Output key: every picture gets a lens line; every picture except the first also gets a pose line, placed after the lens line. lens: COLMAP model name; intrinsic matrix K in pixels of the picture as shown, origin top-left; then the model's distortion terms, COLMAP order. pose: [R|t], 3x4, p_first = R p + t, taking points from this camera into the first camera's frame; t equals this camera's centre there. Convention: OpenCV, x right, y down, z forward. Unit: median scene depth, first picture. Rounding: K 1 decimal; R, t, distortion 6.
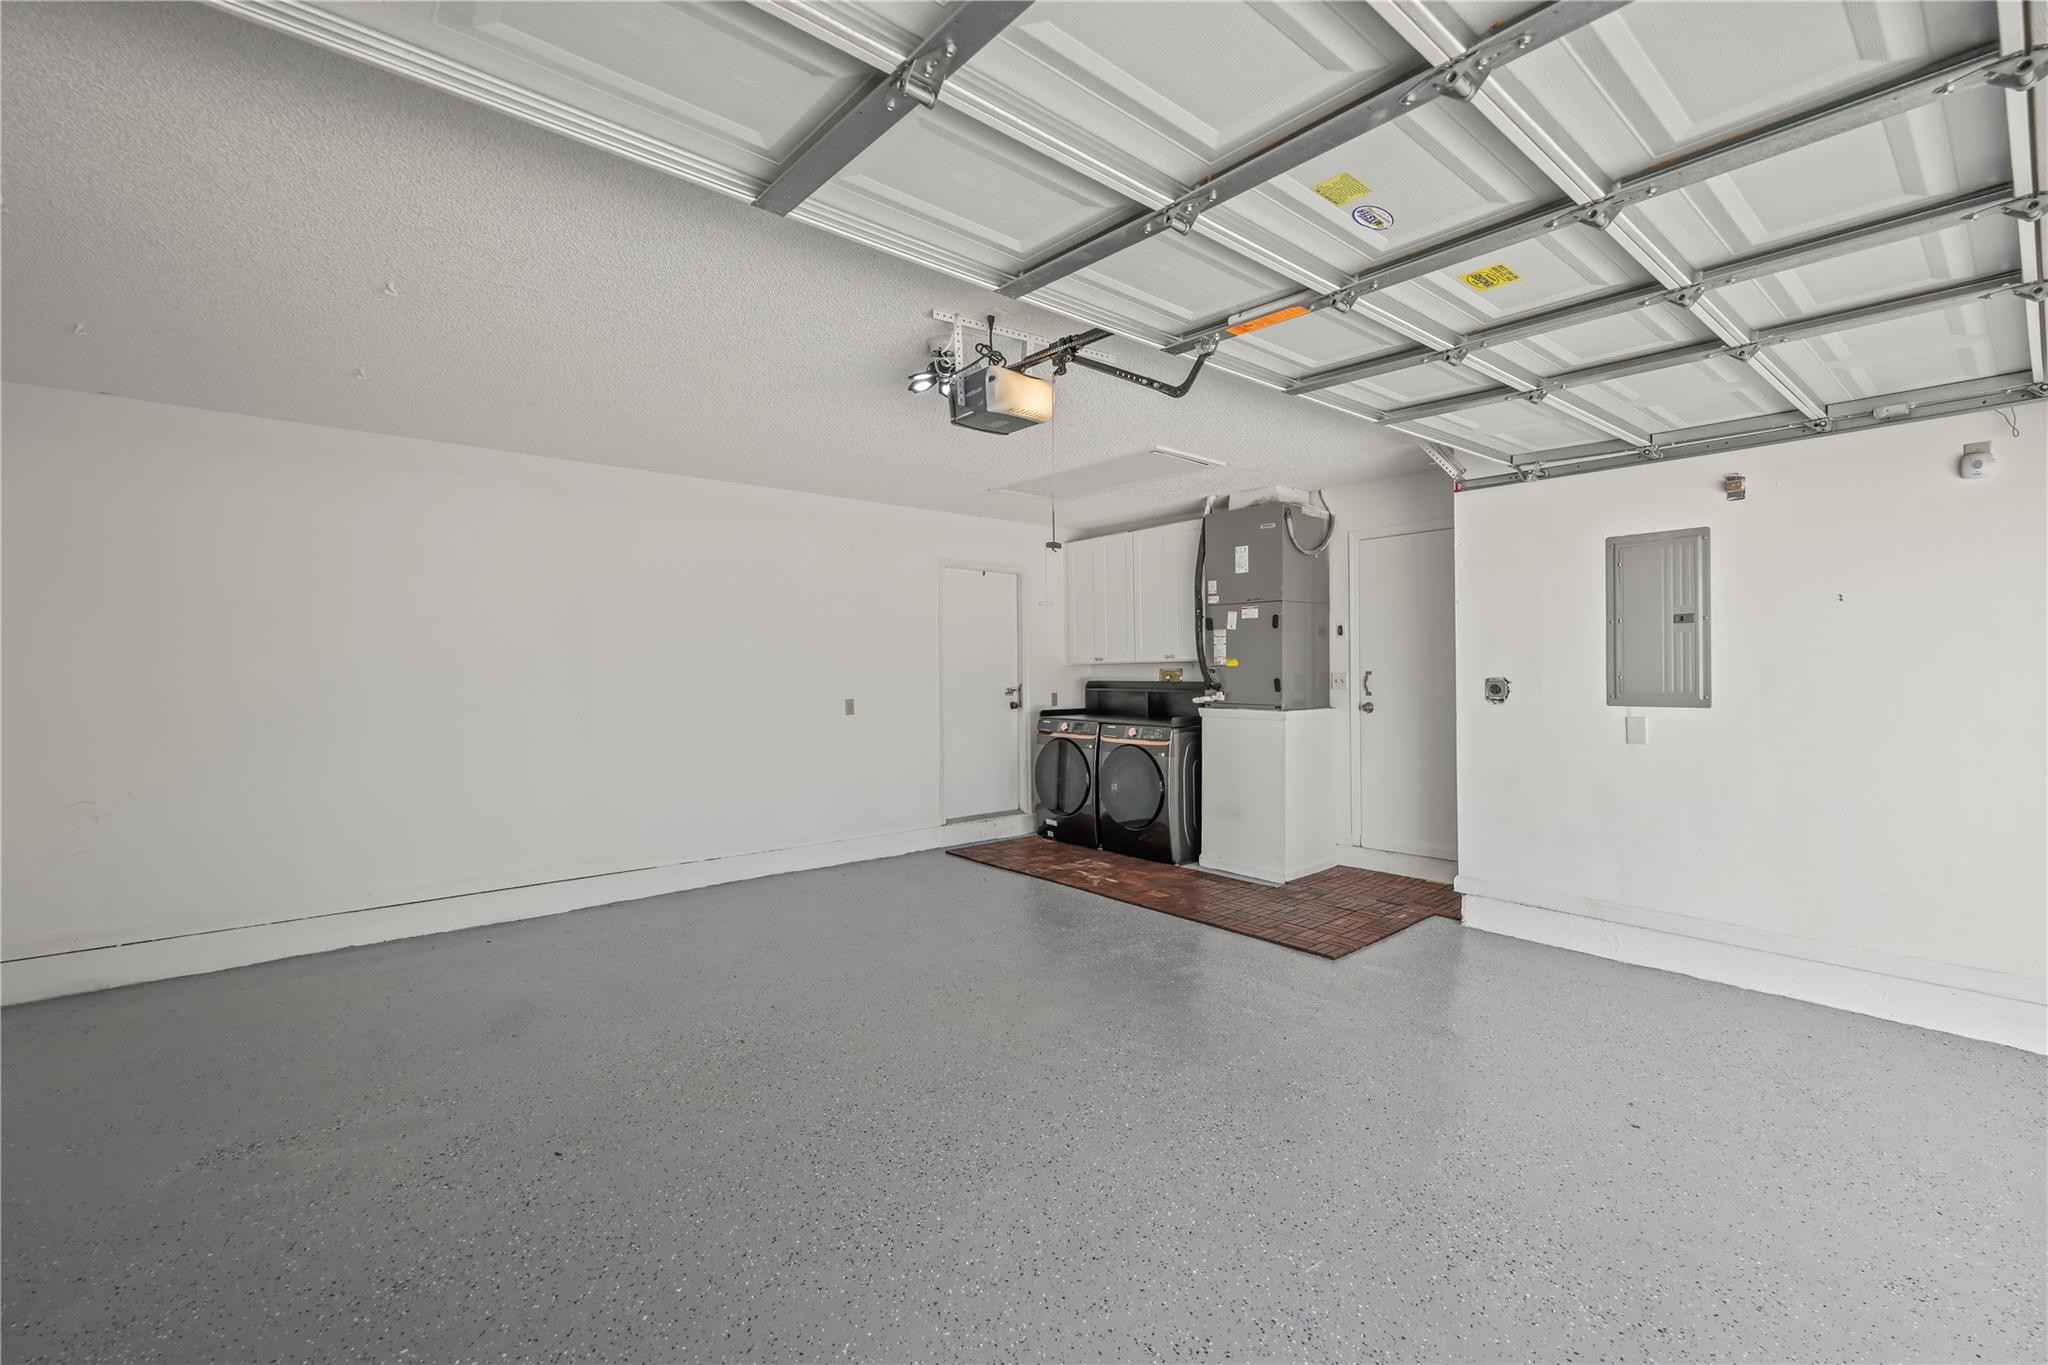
lens RADIAL K [[845.0, 0, 1016.6], [0, 845.0, 683.7], [0, 0, 1]] dist [-0.000227, 0.000032]
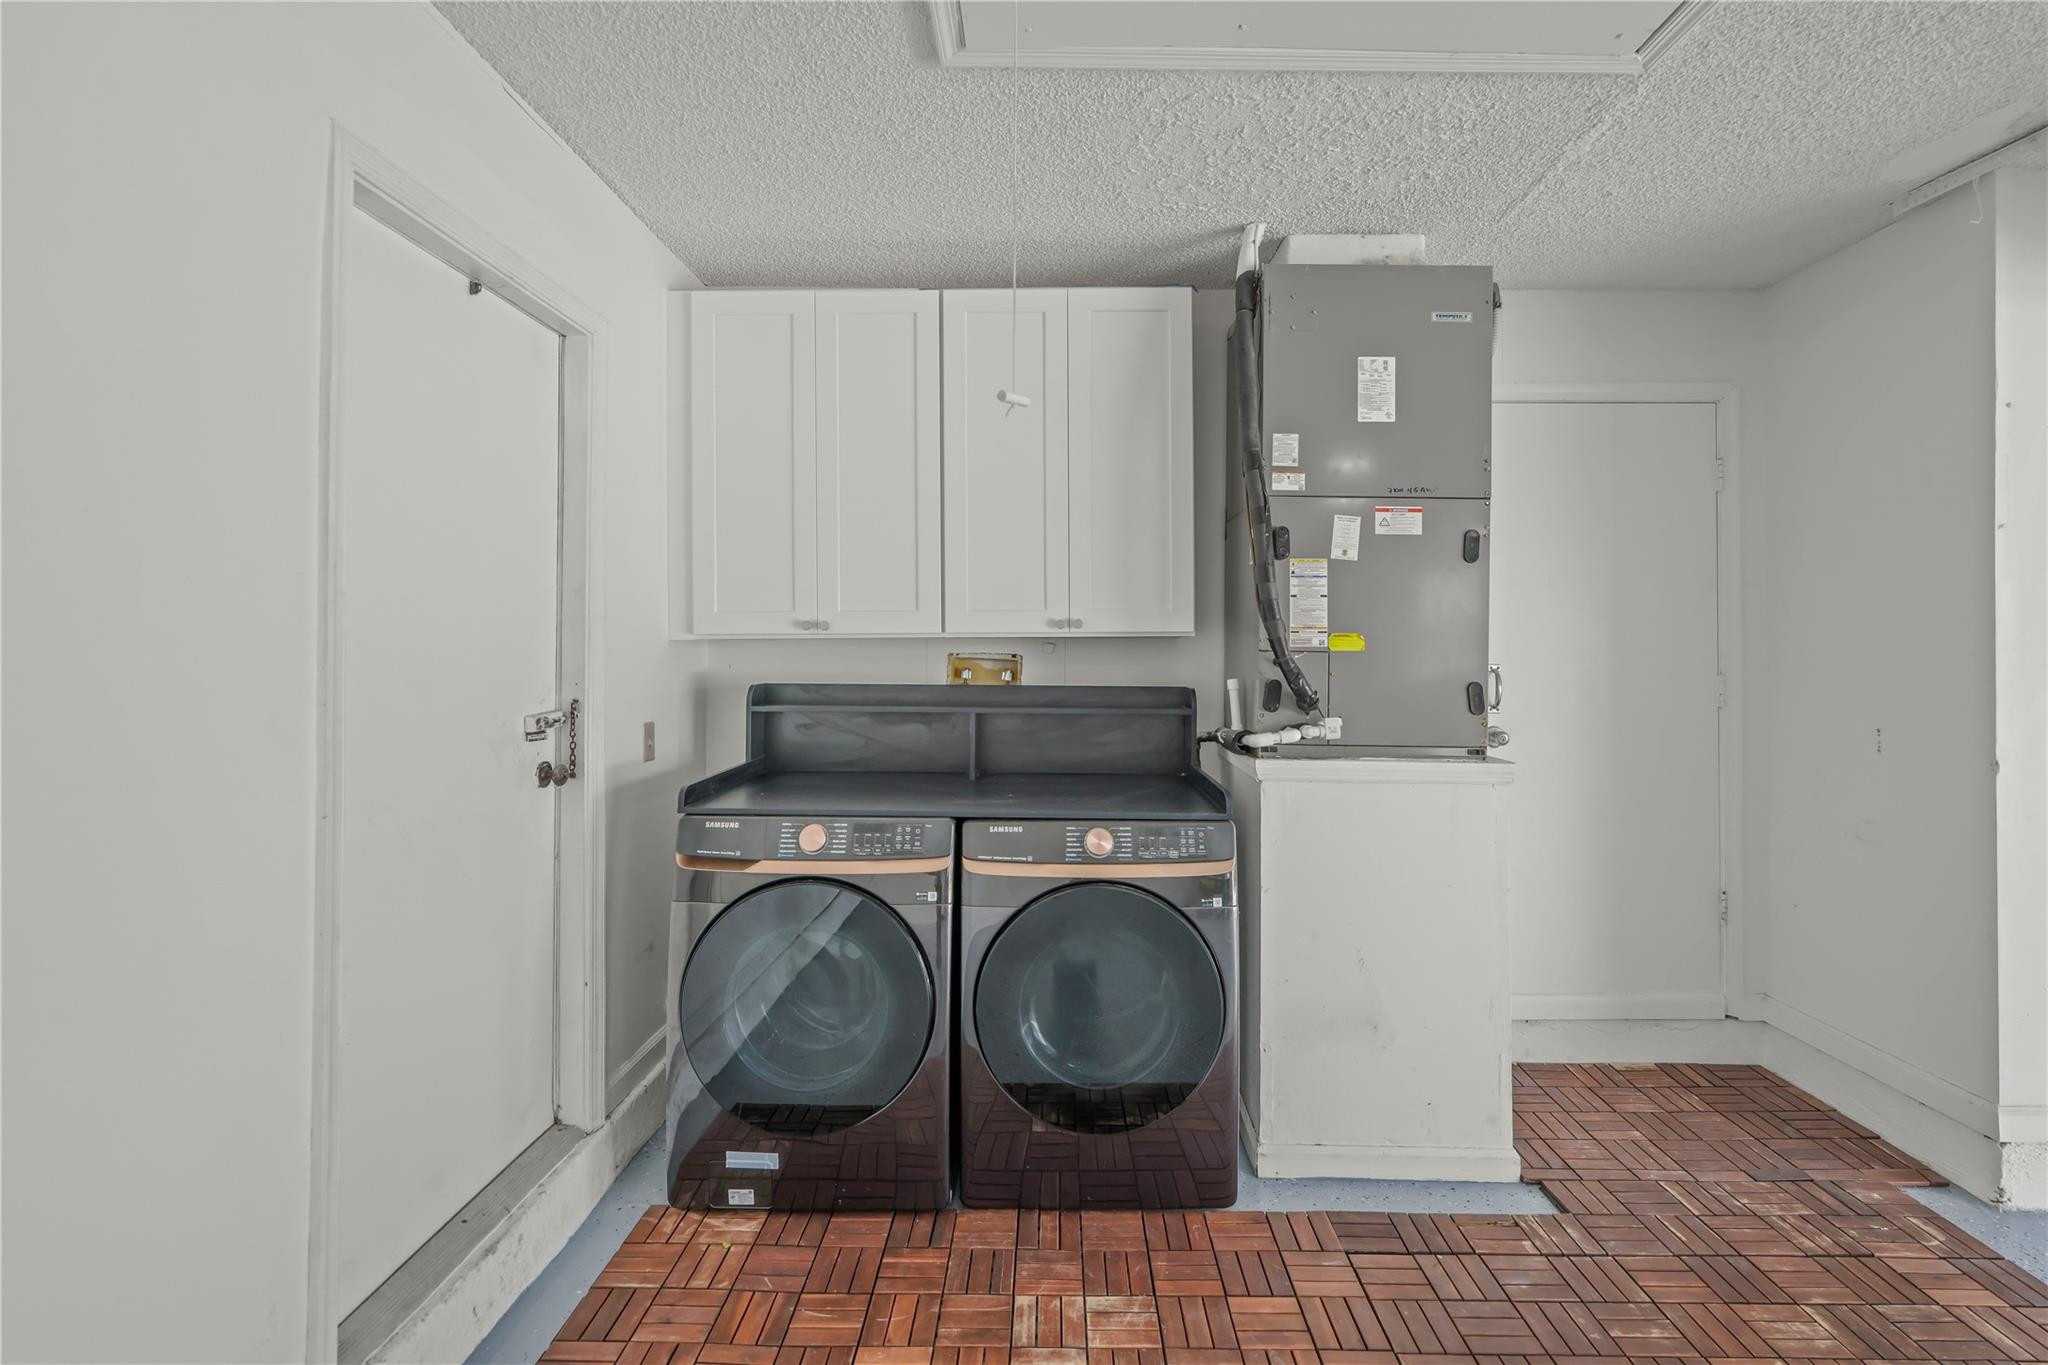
lens RADIAL K [[845.0, 0, 1016.6], [0, 845.0, 683.7], [0, 0, 1]] dist [-0.000227, 0.000032]
pose [[0.629715, -0.005038, 0.776810, -0.149394], [0.000463, 0.999981, 0.006110, -0.007858], [-0.776826, -0.003488, 0.629705, 0.837664]]
